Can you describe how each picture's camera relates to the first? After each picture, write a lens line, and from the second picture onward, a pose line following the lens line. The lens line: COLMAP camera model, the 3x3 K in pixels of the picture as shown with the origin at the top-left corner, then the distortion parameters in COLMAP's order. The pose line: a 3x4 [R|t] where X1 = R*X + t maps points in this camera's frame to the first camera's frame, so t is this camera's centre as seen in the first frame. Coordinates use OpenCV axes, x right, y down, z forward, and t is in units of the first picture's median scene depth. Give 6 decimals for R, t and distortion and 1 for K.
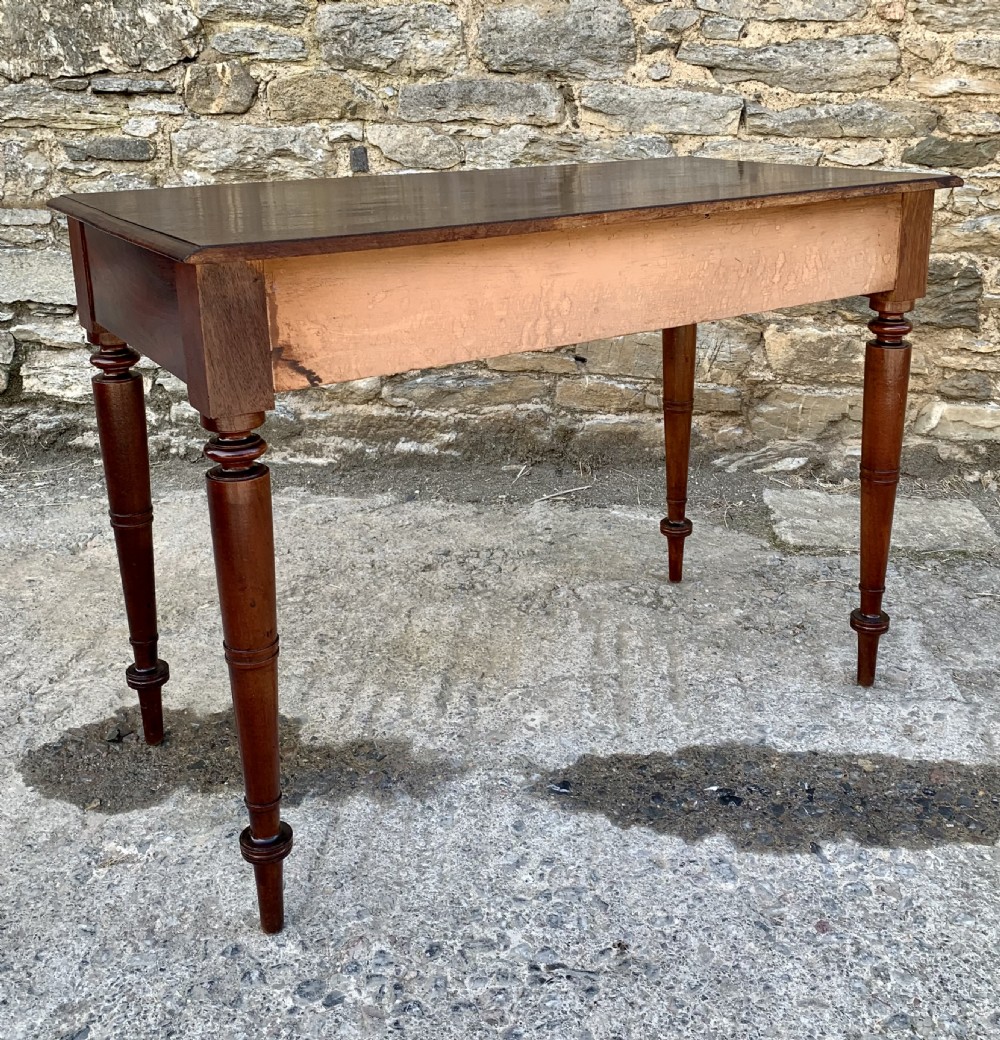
lens RADIAL K [[1144.0, 0, 525.0], [0, 1144.0, 414.6], [0, 0, 1]] dist [0.162747, -0.432013]
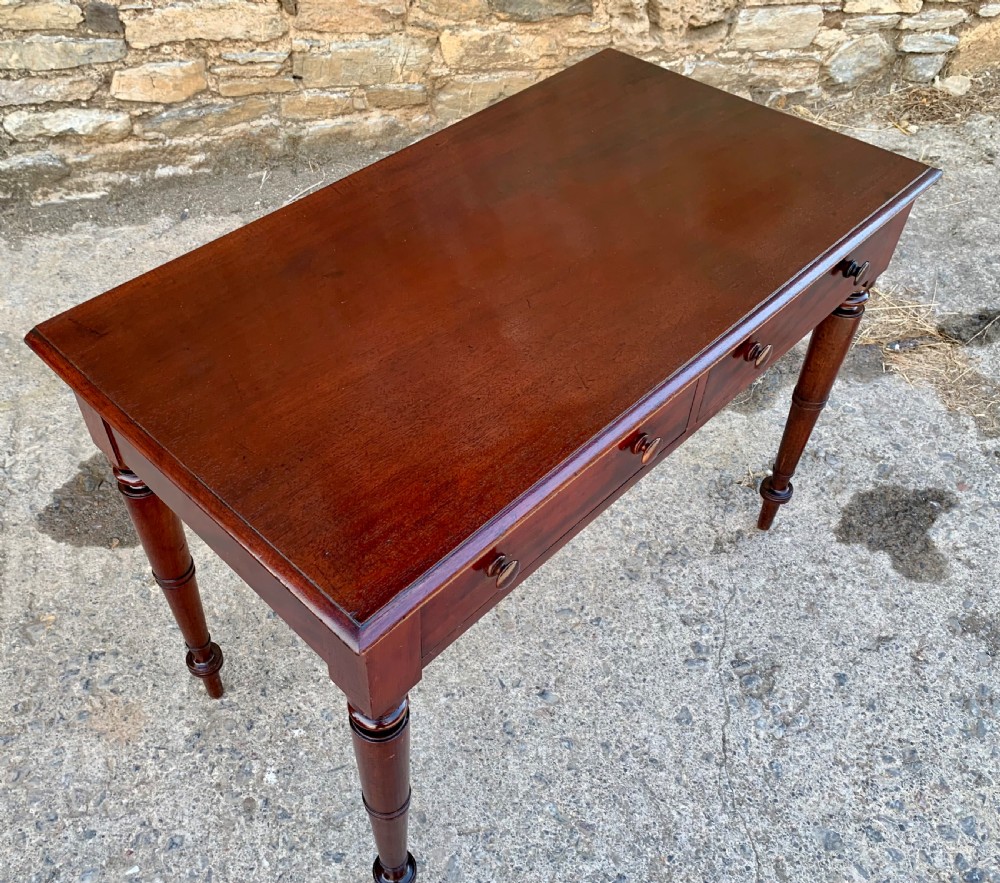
lens RADIAL K [[936.1, 0, 437.7], [0, 936.1, 422.2], [0, 0, 1]] dist [0.009023, 0.005663]
pose [[0.939411, -0.243005, 0.241775, -0.145484], [0.103098, 0.872945, 0.476800, -0.194718], [-0.326921, -0.422985, 0.845107, -0.041318]]
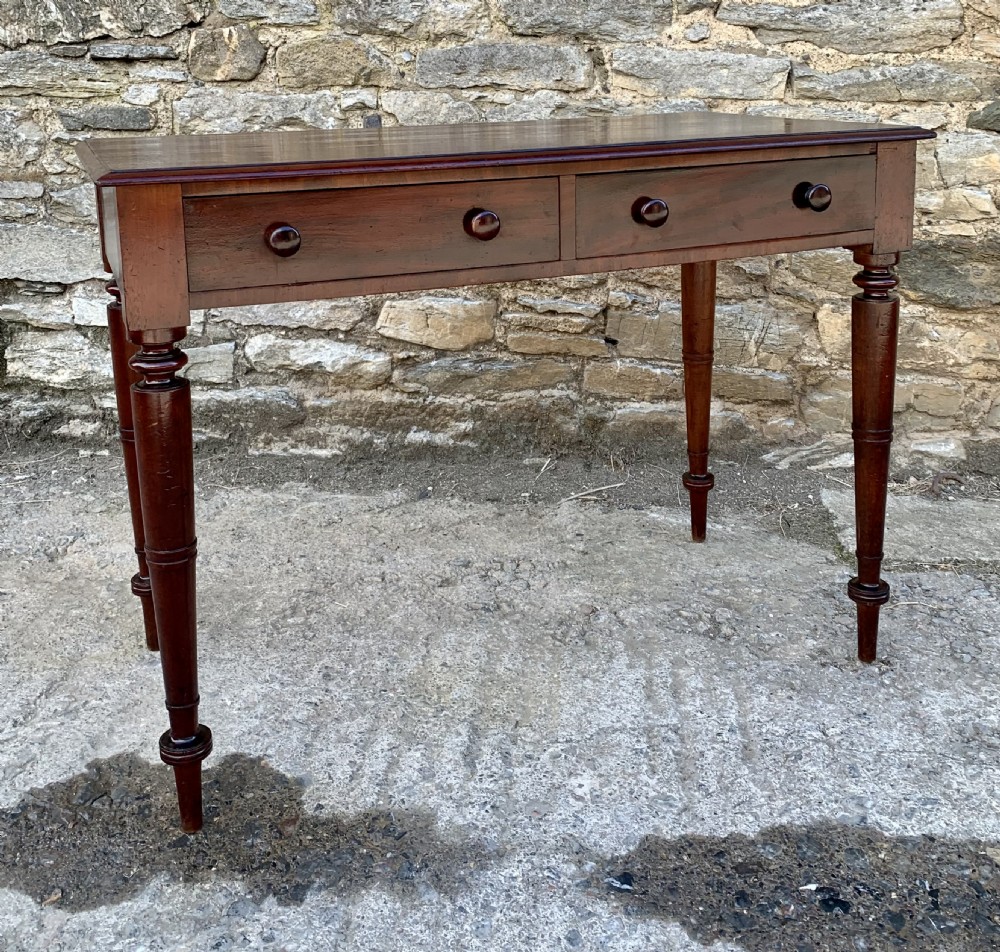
lens RADIAL K [[1150.3, 0, 483.7], [0, 1150.3, 276.3], [0, 0, 1]] dist [0.113558, -0.146543]
pose [[0.999515, -0.000290, -0.031129, -0.024857], [-0.002562, 0.995798, -0.091540, -0.016151], [0.031025, 0.091576, 0.995315, 0.085593]]
